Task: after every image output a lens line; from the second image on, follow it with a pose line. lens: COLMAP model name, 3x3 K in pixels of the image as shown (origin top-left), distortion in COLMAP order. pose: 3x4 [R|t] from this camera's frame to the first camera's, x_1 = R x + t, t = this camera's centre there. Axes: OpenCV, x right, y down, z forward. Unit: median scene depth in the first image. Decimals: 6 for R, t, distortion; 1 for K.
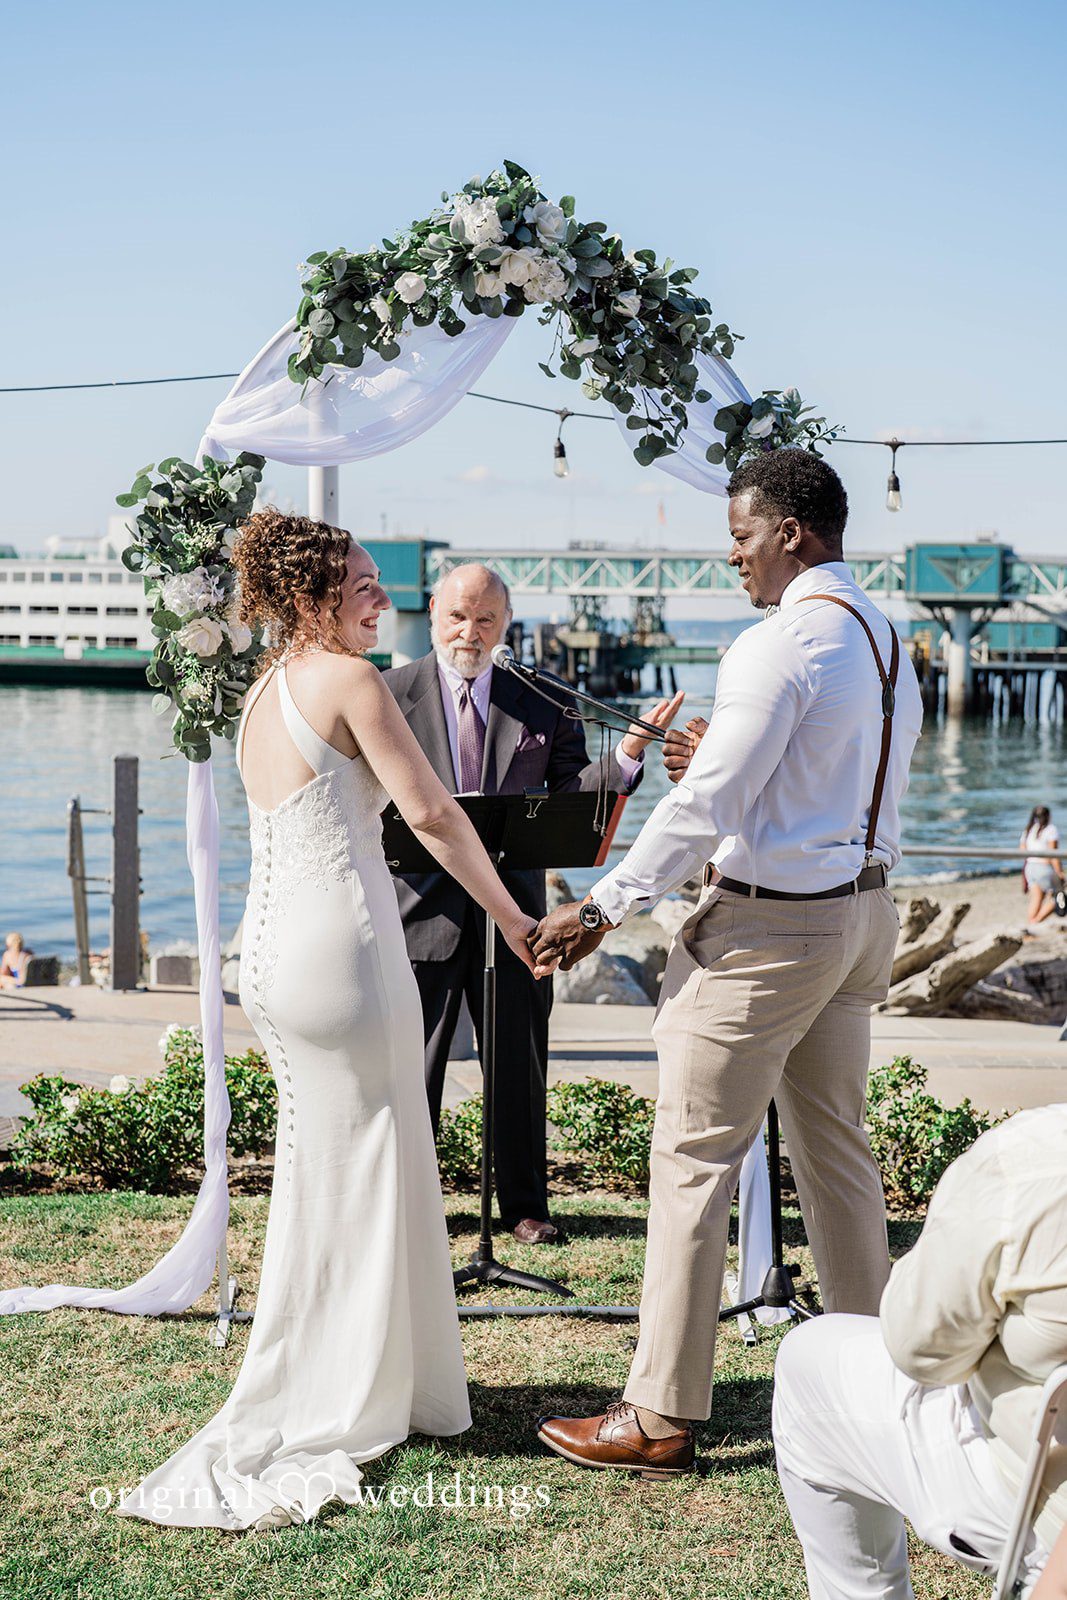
lens RADIAL K [[3055.5, 0, 650.5], [0, 3055.5, 855.4], [0, 0, 1]] dist [-0.015666, 0.233096]
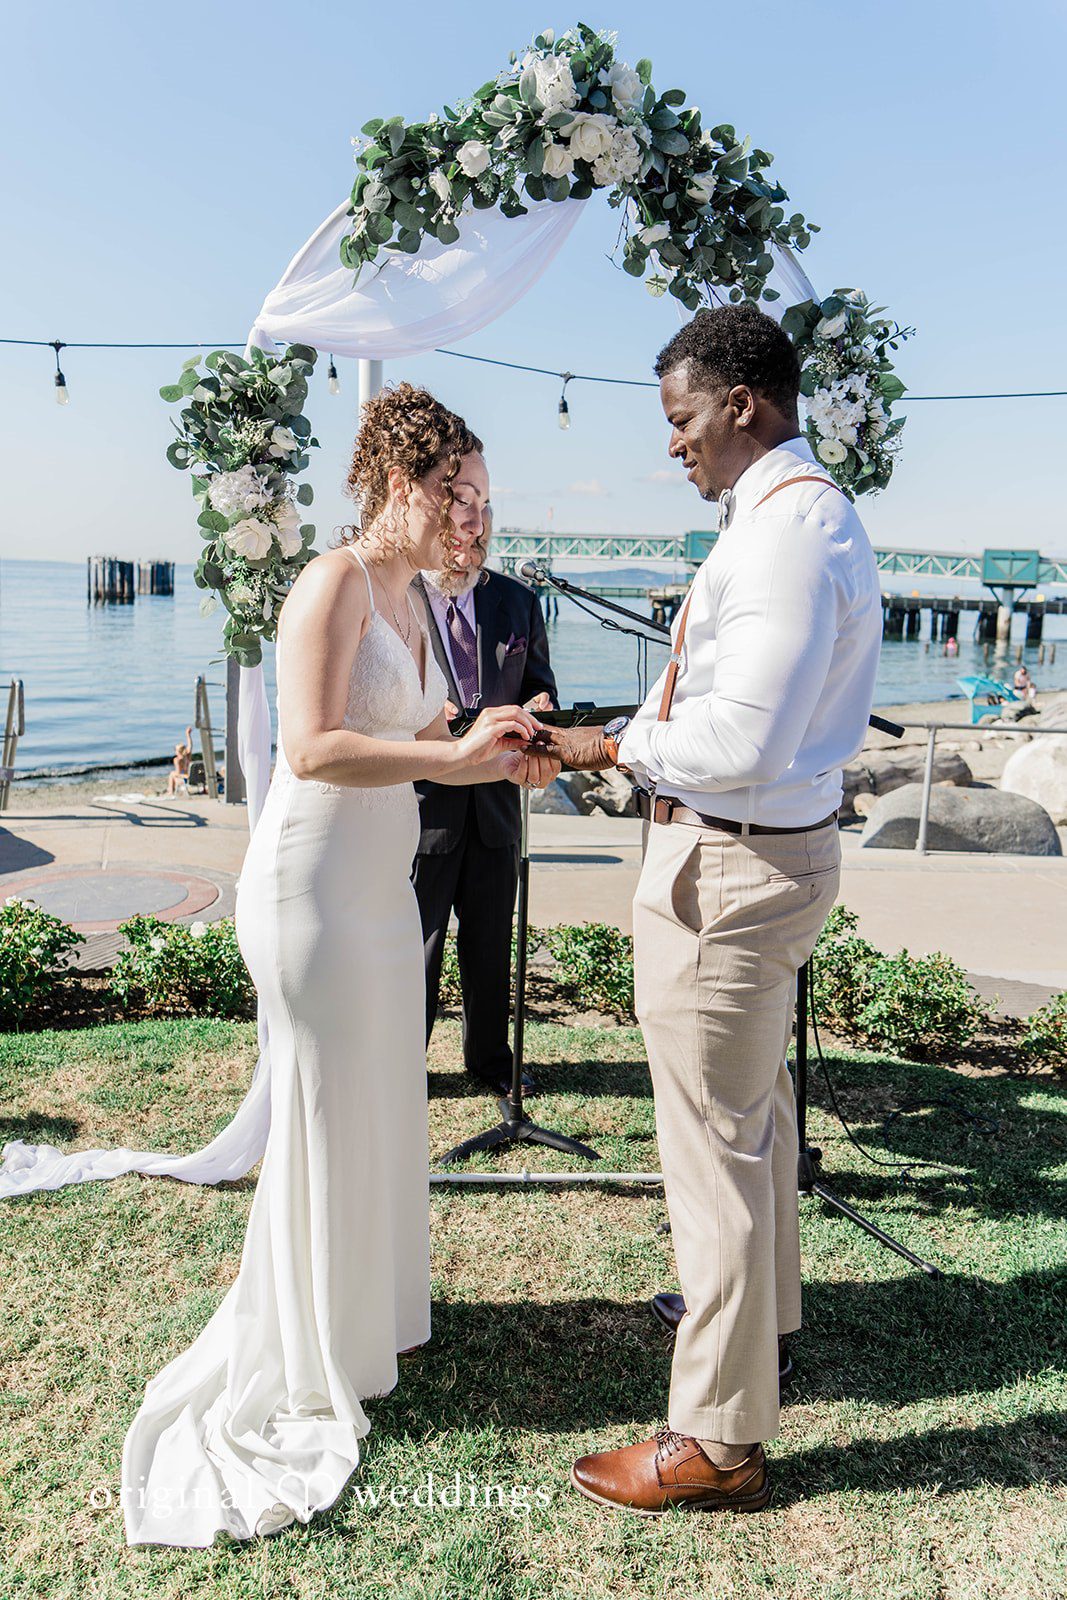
lens RADIAL K [[1327.2, 0, 494.6], [0, 1327.2, 758.2], [0, 0, 1]] dist [-0.009204, 0.003364]
pose [[0.999900, 0.012667, -0.006278, -0.066014], [-0.012300, 0.998391, 0.055352, -0.026434], [0.006969, -0.055269, 0.998447, 0.577423]]
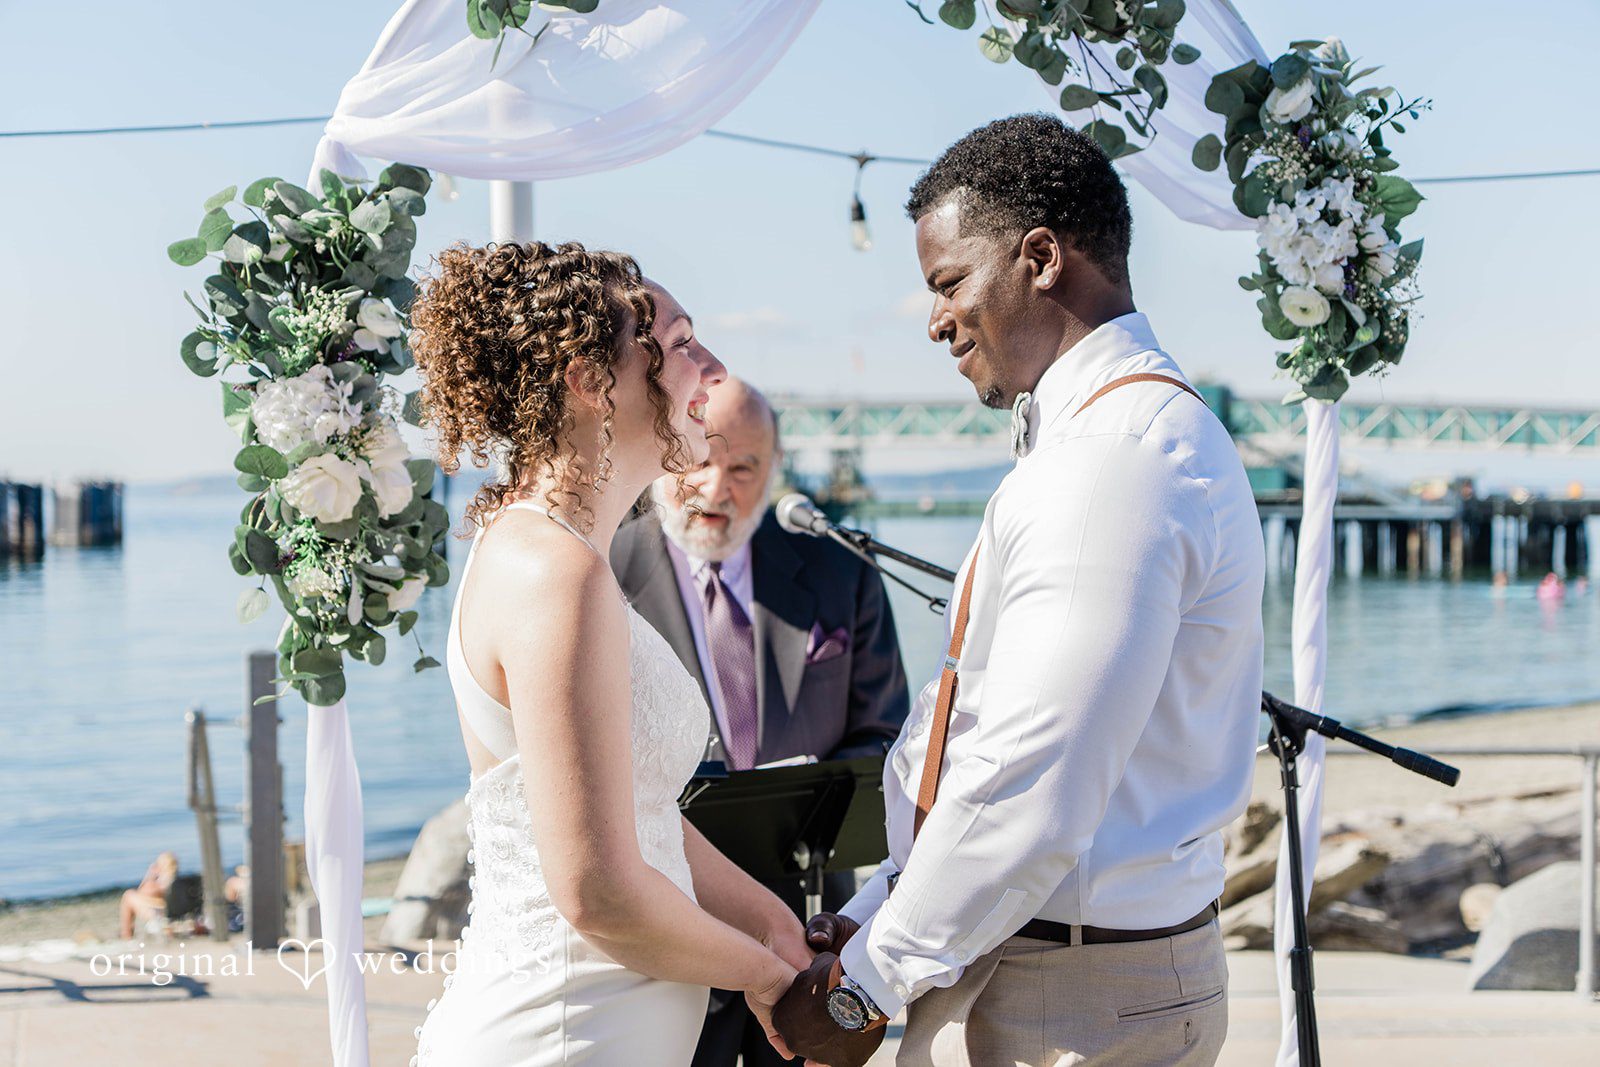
lens RADIAL K [[2699.9, 0, 800.0], [0, 2699.9, 533.5], [0, 0, 1]] dist [0.036822, 0.174837]
pose [[0.999697, -0.023407, 0.007610, -0.062402], [0.023807, 0.998064, -0.057467, -0.032140], [-0.006250, 0.057630, 0.998318, 0.497433]]
